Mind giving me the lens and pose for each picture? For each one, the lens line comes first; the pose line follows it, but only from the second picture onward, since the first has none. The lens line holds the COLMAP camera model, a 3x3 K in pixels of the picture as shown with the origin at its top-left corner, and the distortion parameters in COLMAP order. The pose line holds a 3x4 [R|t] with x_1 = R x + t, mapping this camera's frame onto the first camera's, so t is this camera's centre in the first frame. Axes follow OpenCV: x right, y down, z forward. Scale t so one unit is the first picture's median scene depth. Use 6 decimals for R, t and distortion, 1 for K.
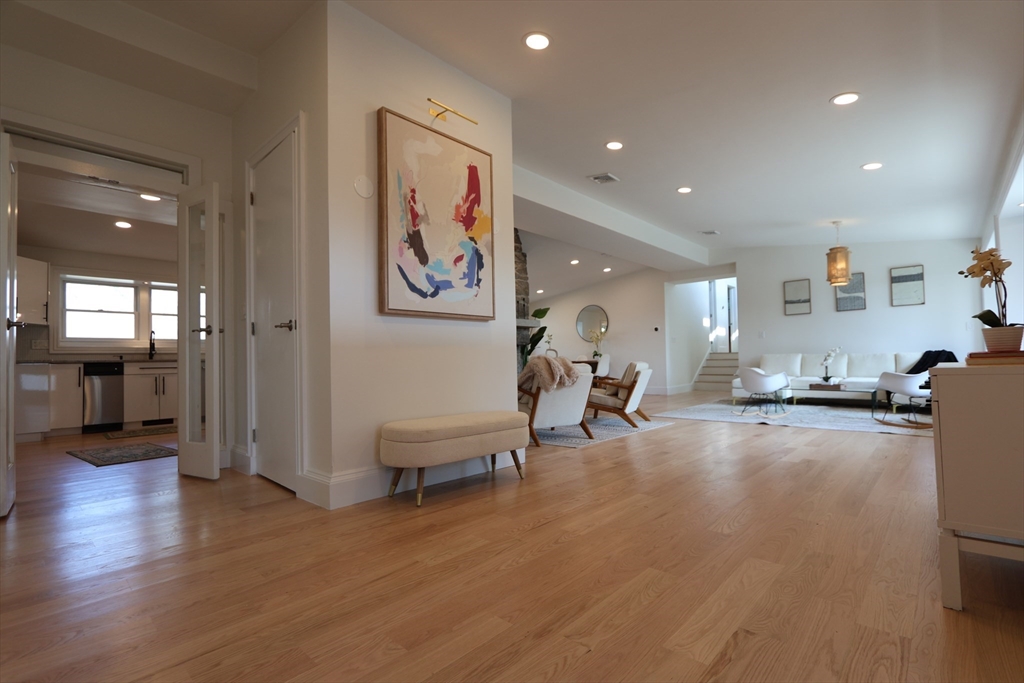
lens RADIAL K [[471.3, 0, 510.3], [0, 471.3, 343.1], [0, 0, 1]] dist [-0.009672, 0.000925]
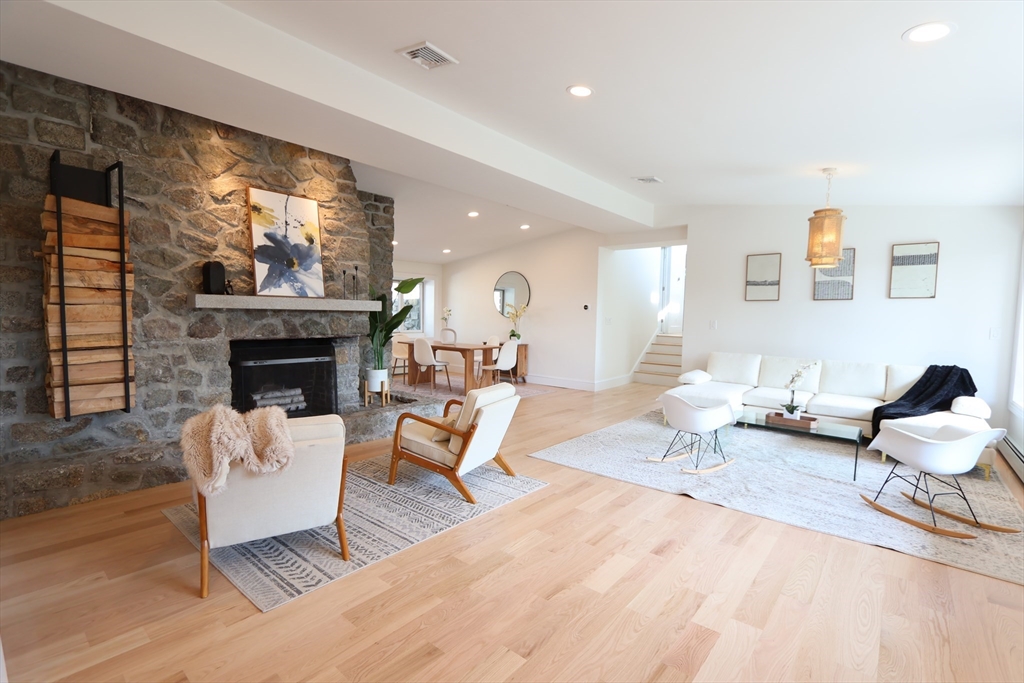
lens RADIAL K [[471.3, 0, 512.3], [0, 471.3, 342.5], [0, 0, 1]] dist [-0.009672, 0.000925]
pose [[0.997791, 0.033102, 0.057600, 0.198457], [-0.038514, 0.994680, 0.095542, -0.056390], [-0.054131, -0.097550, 0.993757, 0.308016]]
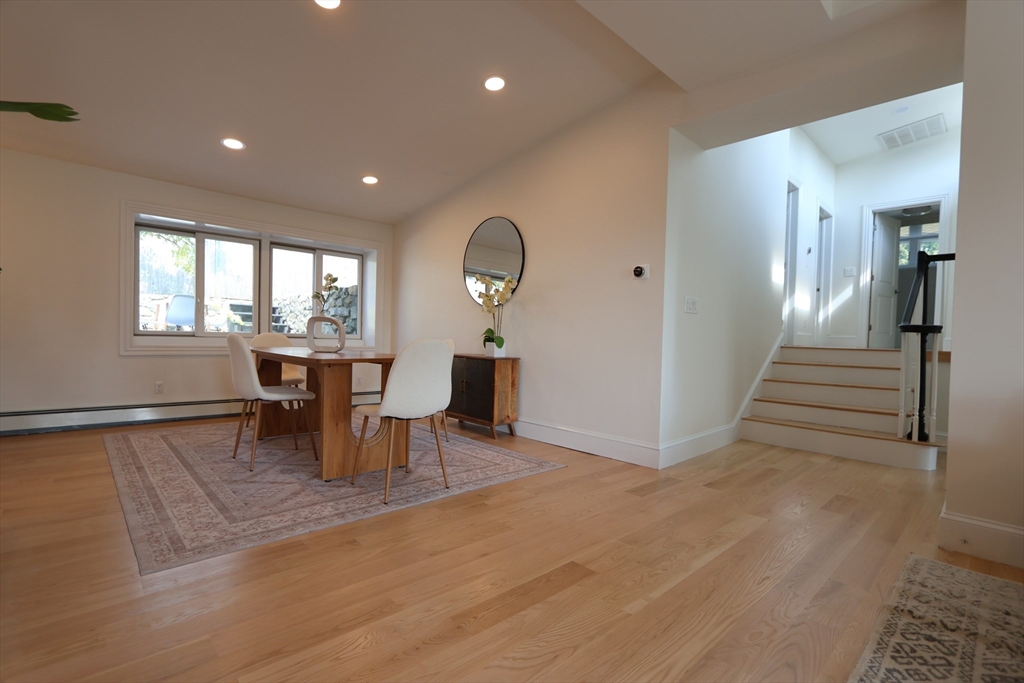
lens RADIAL K [[471.3, 0, 514.4], [0, 471.3, 347.2], [0, 0, 1]] dist [-0.009672, 0.000925]
pose [[0.997029, 0.043783, -0.063367, 0.334330], [-0.040529, 0.997836, 0.051769, 0.015112], [0.065497, -0.049047, 0.996647, 0.891682]]
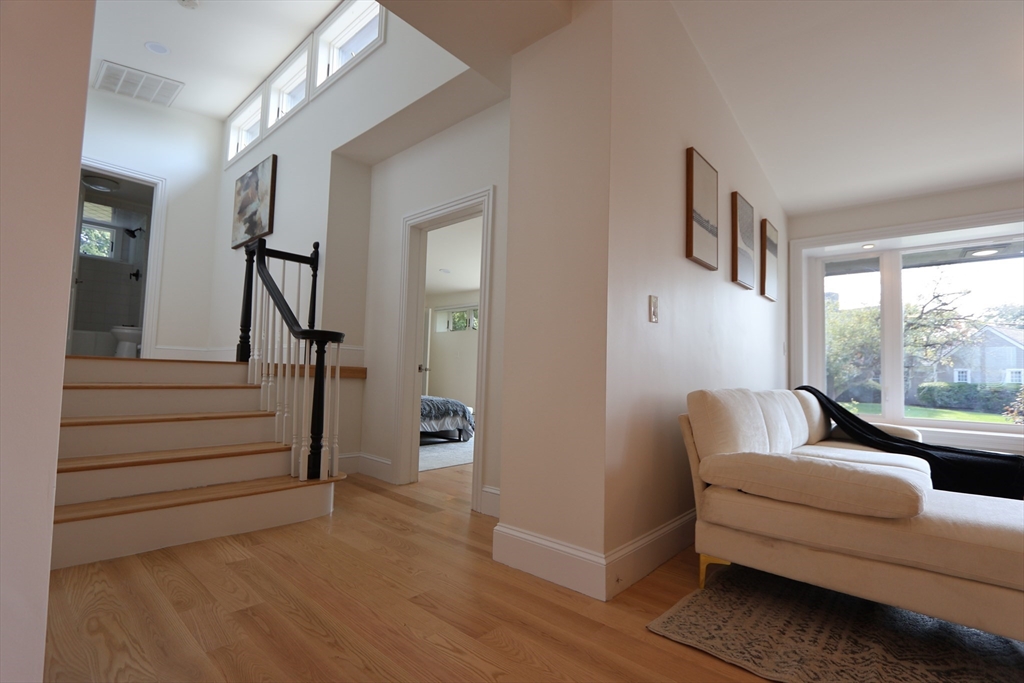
lens RADIAL K [[471.3, 0, 514.6], [0, 471.3, 345.3], [0, 0, 1]] dist [-0.009672, 0.000925]
pose [[-0.030312, 0.079855, 0.996346, 0.331242], [-0.059459, 0.994894, -0.081547, 0.031663], [-0.997770, -0.061714, -0.025409, 1.211807]]
